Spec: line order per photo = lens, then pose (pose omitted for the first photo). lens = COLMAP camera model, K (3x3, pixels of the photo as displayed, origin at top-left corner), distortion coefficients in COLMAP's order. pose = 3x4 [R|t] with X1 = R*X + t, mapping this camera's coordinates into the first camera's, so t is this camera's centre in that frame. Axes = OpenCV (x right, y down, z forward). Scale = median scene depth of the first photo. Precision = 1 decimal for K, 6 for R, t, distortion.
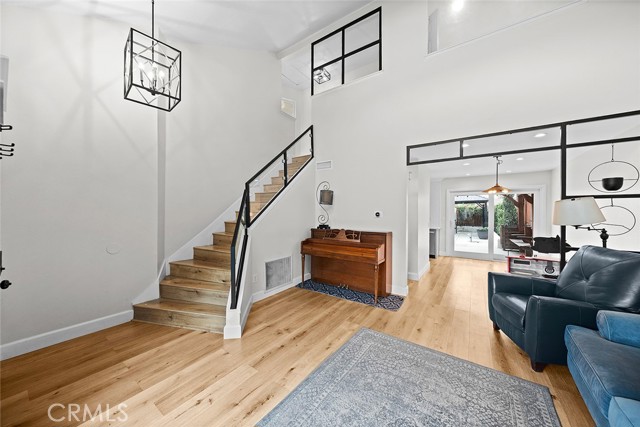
lens RADIAL K [[223.0, 0, 316.5], [0, 223.0, 212.4], [0, 0, 1]] dist [-0.008340, -0.000081]
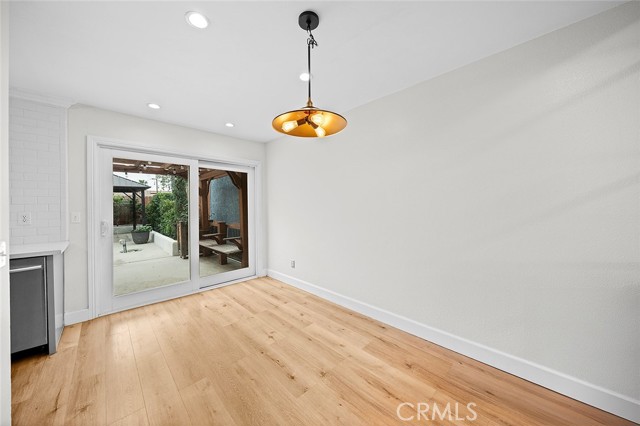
lens RADIAL K [[228.5, 0, 319.8], [0, 228.5, 204.8], [0, 0, 1]] dist [-0.000288, 0.000020]
pose [[0.187059, -0.007465, 0.982320, 0.546981], [0.017747, 0.999834, 0.004219, 0.019971], [-0.982188, 0.016644, 0.187160, 1.056236]]
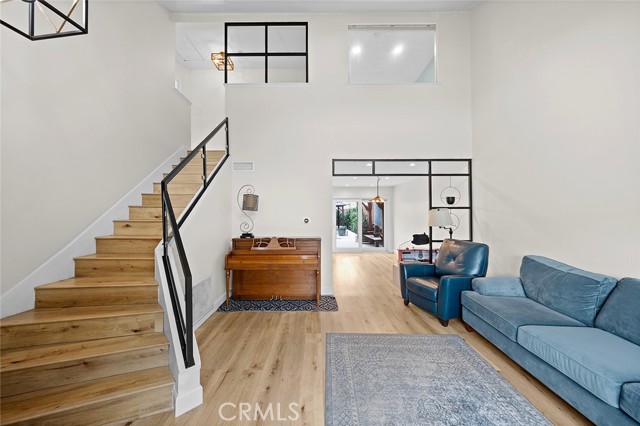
lens RADIAL K [[223.0, 0, 316.5], [0, 223.0, 211.9], [0, 0, 1]] dist [-0.008340, -0.000081]
pose [[0.818311, -0.002437, 0.574770, -0.300091], [0.008736, 0.999928, -0.008198, -0.024846], [-0.574709, 0.011729, 0.818274, 0.138132]]
